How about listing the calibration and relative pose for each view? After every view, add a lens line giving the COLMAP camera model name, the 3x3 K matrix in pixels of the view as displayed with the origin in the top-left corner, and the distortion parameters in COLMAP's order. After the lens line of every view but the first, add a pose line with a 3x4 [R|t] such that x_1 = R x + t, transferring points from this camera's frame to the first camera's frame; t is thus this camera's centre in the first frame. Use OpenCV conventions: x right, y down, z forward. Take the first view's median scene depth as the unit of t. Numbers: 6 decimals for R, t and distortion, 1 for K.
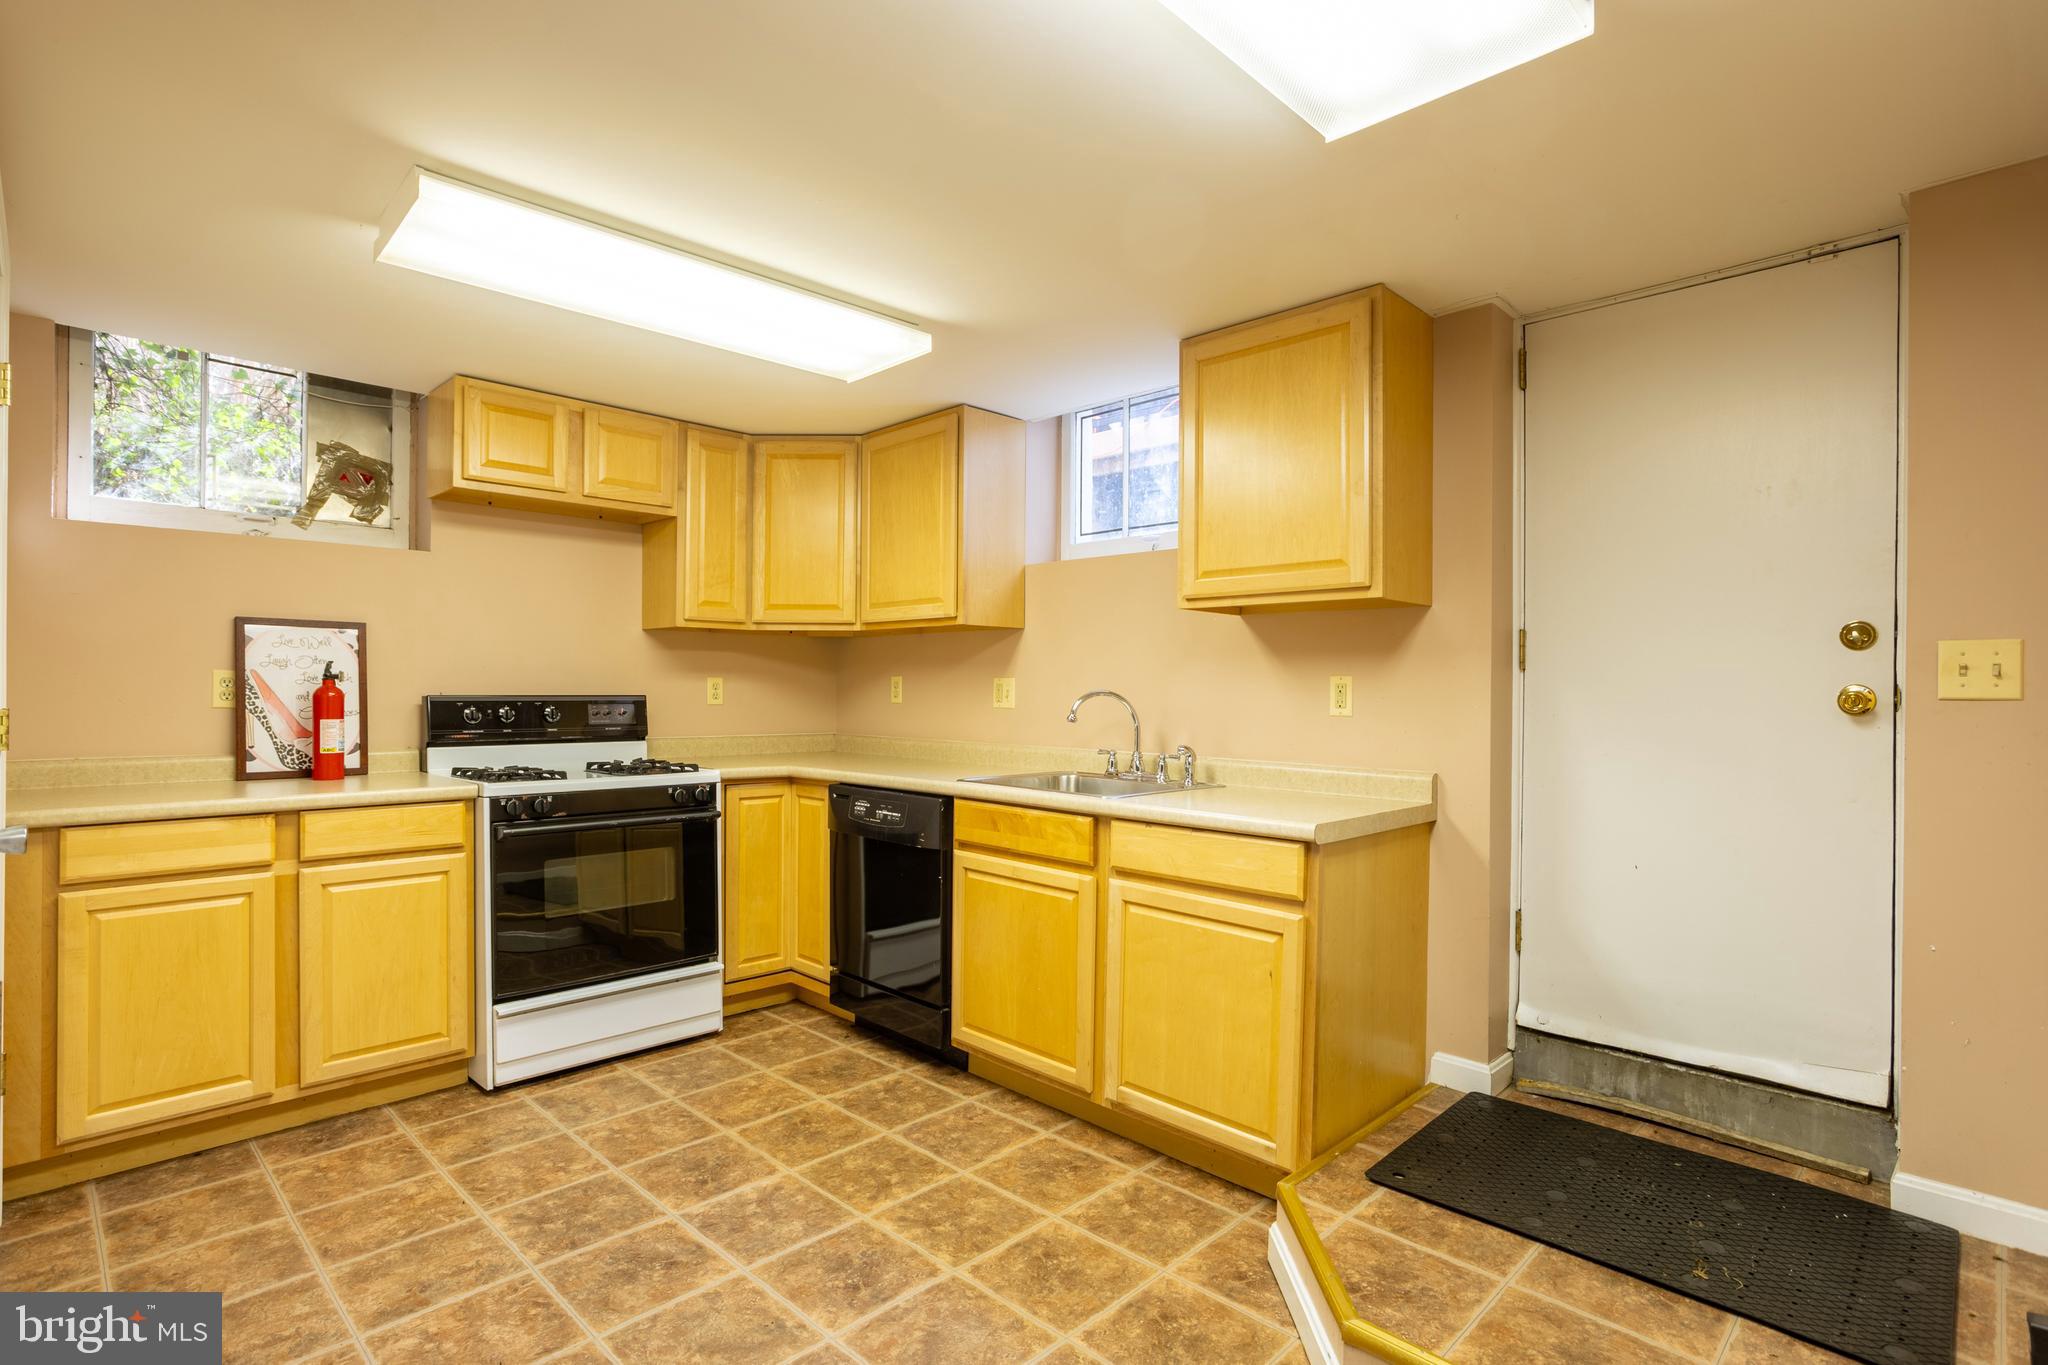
lens RADIAL K [[1000.9, 0, 1016.0], [0, 1000.9, 678.0], [0, 0, 1]] dist [-0.030197, 0.018564]
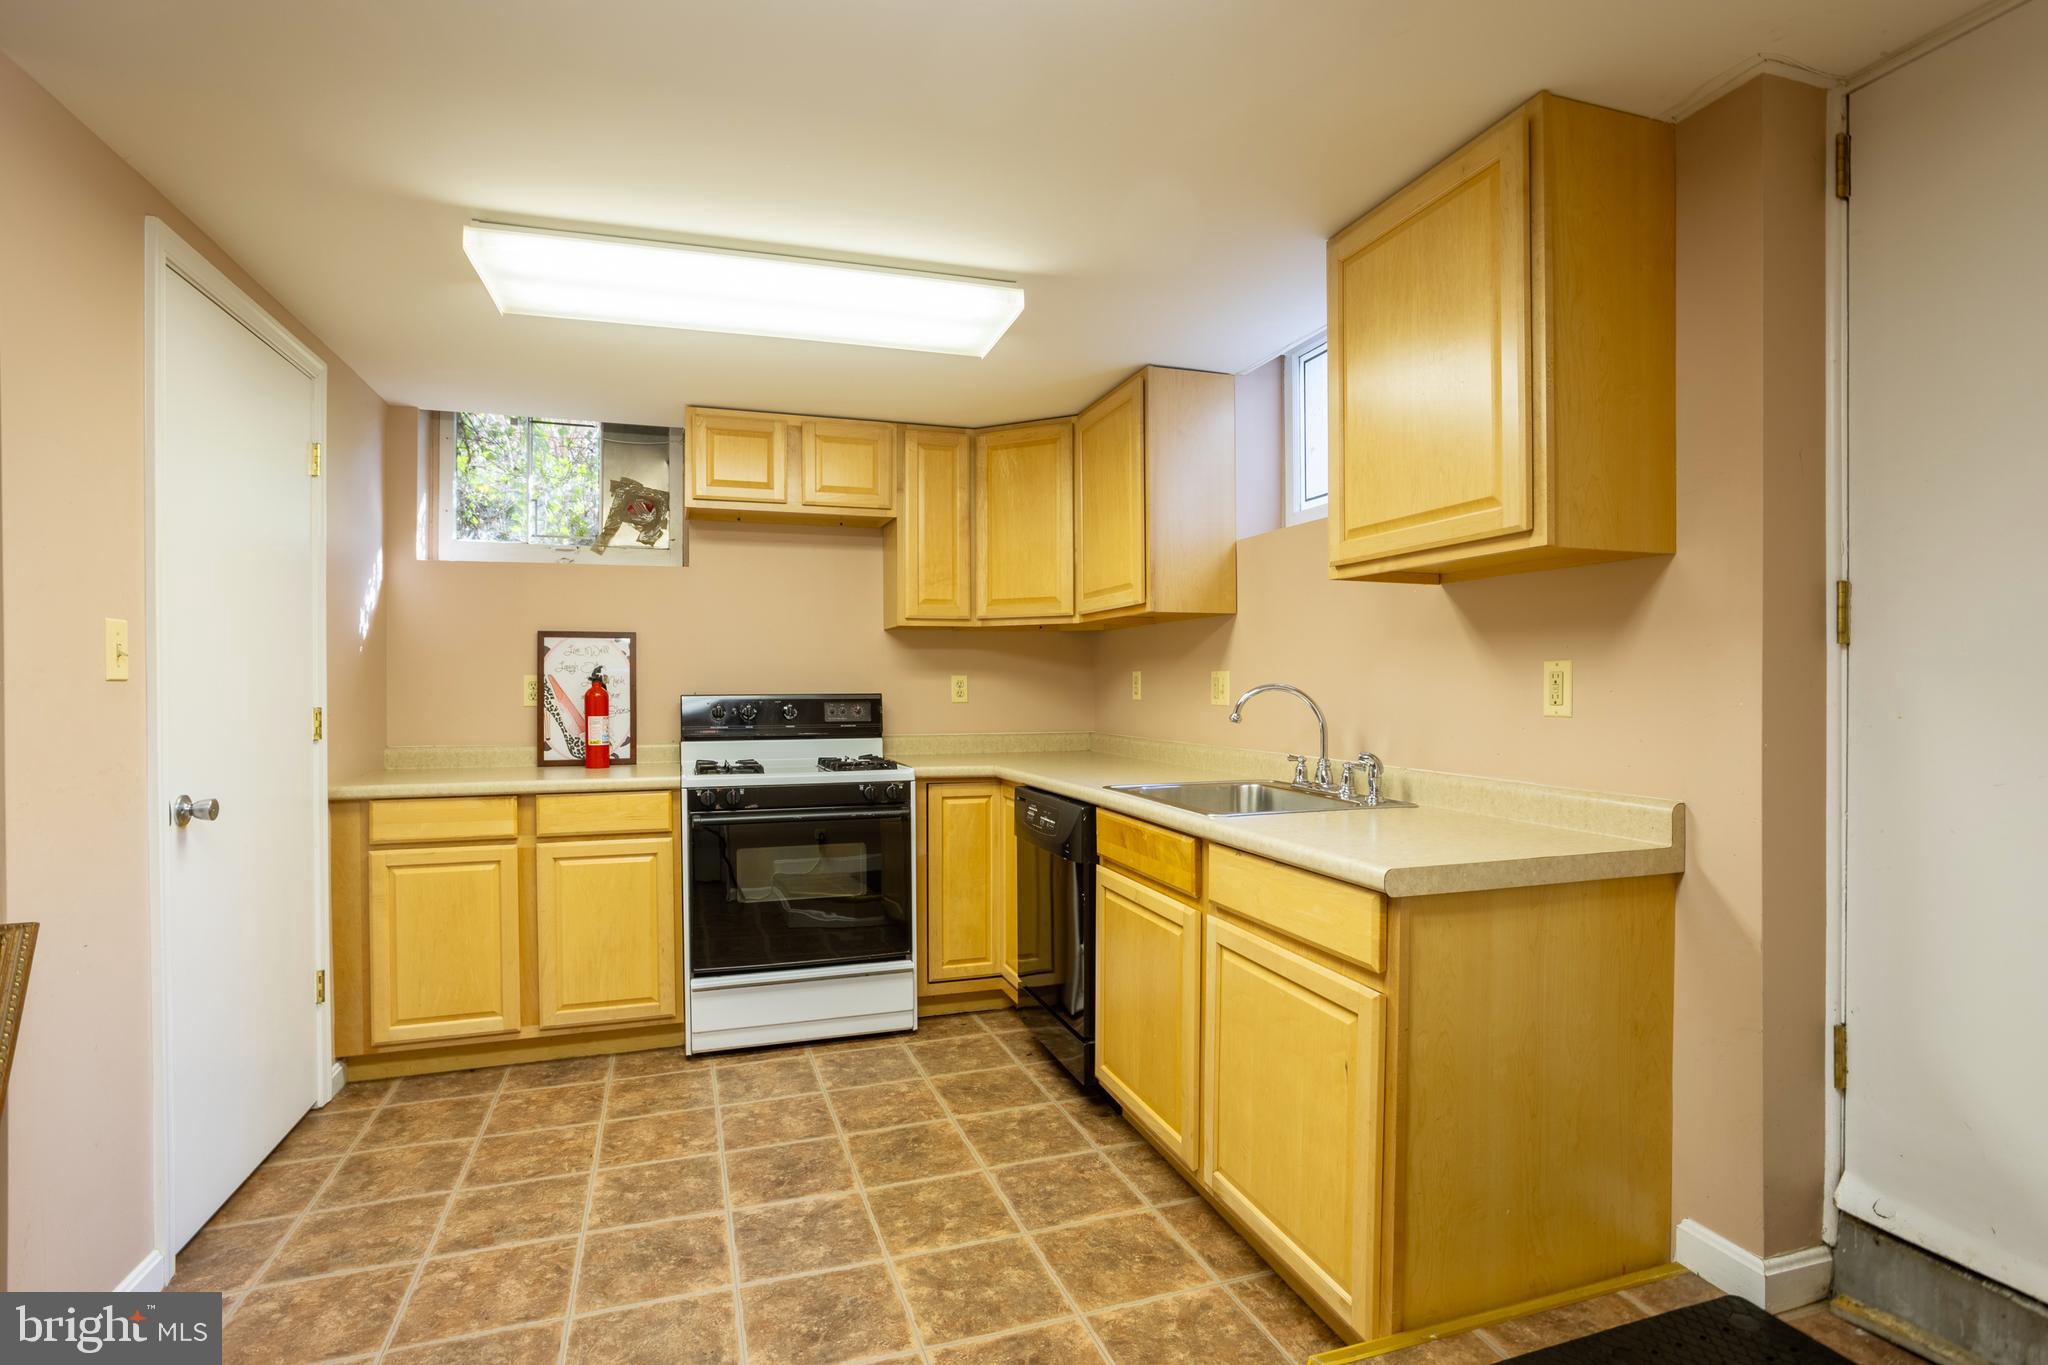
lens RADIAL K [[1000.9, 0, 1007.8], [0, 1000.9, 679.8], [0, 0, 1]] dist [-0.030197, 0.018564]
pose [[0.893336, -0.012889, -0.449205, 0.307024], [0.015329, 0.999881, 0.001795, 0.004734], [0.449128, -0.008489, 0.893427, 0.194676]]
